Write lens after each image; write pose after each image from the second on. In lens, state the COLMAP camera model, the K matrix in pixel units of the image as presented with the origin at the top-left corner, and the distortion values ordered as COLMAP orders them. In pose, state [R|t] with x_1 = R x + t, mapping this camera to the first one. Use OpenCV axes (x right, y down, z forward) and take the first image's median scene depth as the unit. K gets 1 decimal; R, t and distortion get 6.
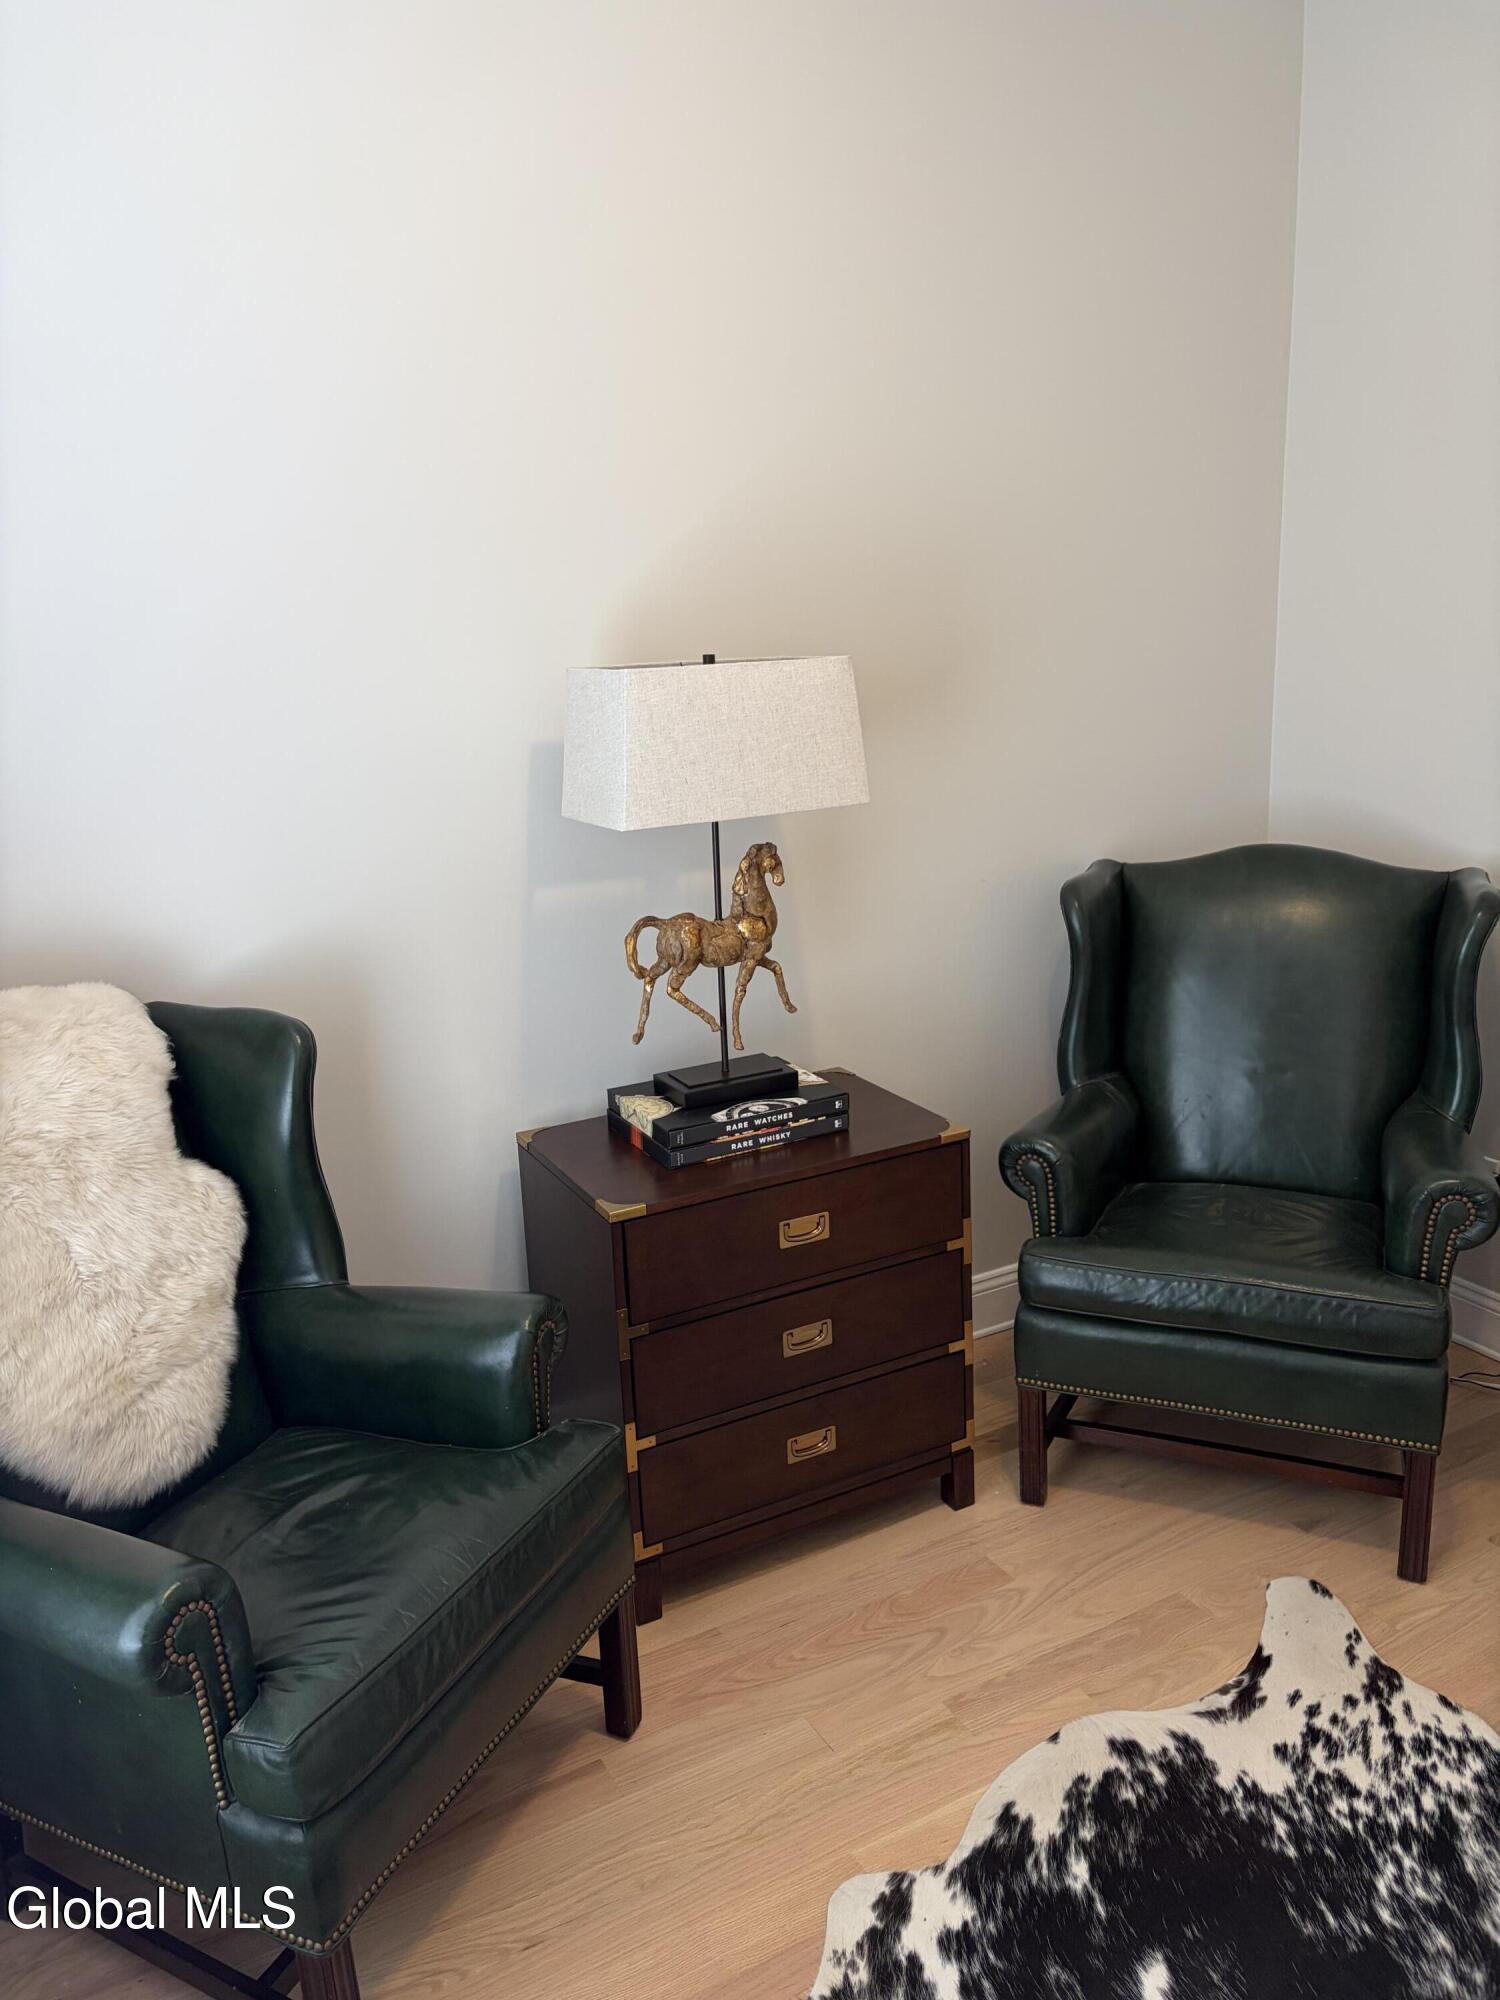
lens RADIAL K [[1514.9, 0, 754.6], [0, 1514.9, 985.9], [0, 0, 1]] dist [0.058818, -0.067696]
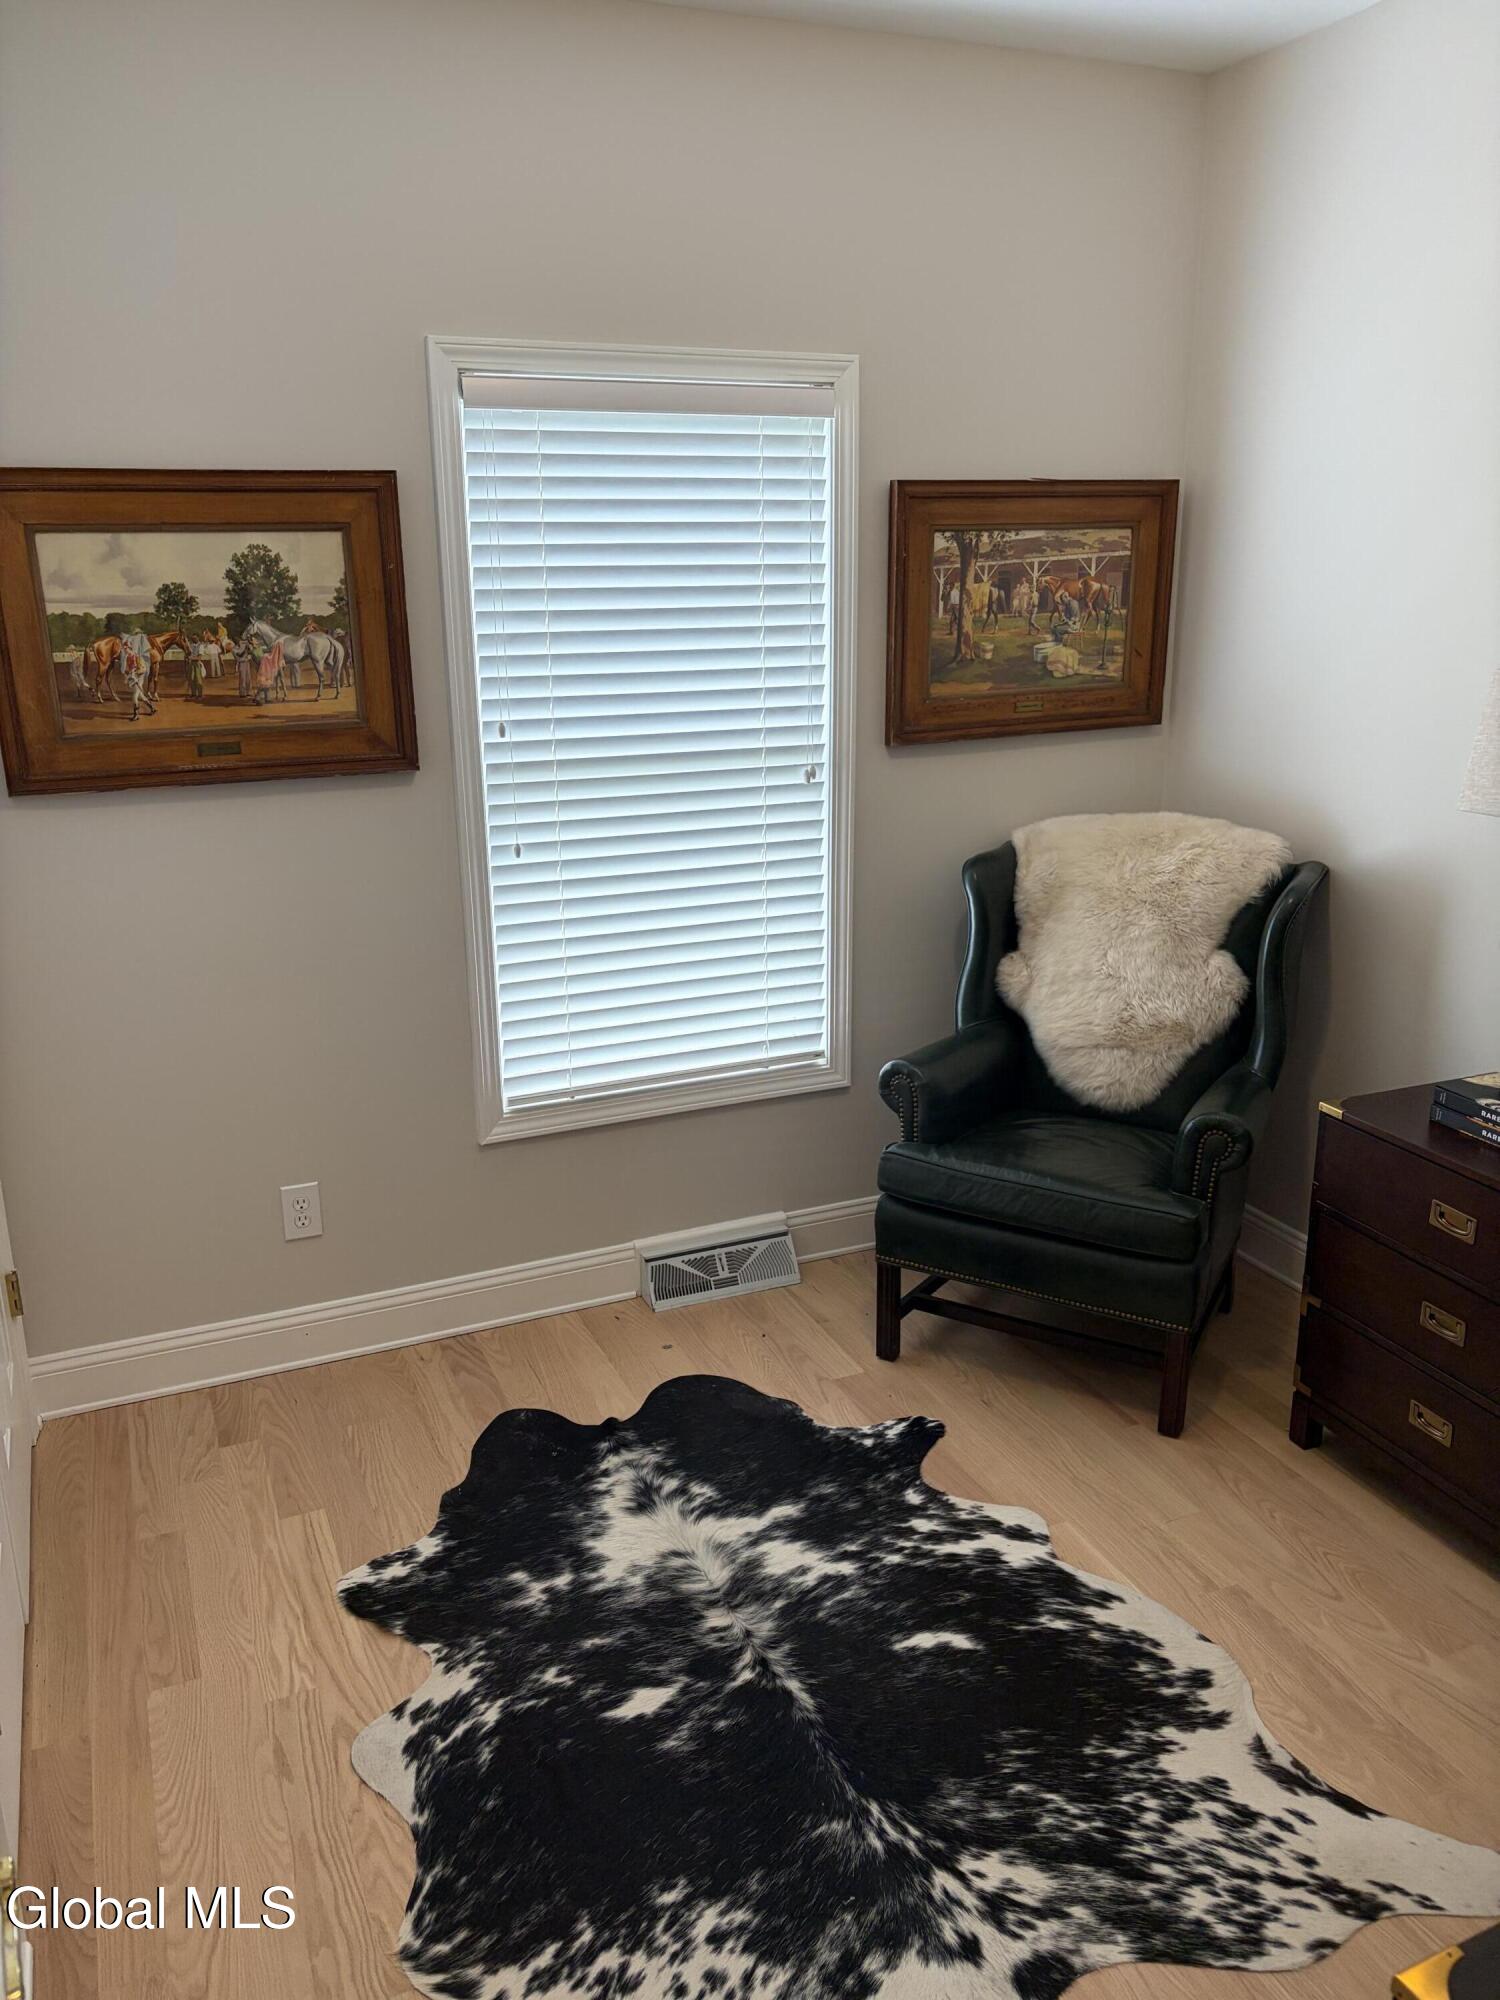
lens RADIAL K [[1514.9, 0, 745.6], [0, 1514.9, 1001.3], [0, 0, 1]] dist [0.058818, -0.067696]
pose [[-0.097738, 0.317093, -0.943345, 1.041125], [-0.226536, 0.915911, 0.331343, -0.219575], [0.969087, 0.246086, -0.017686, 0.516998]]
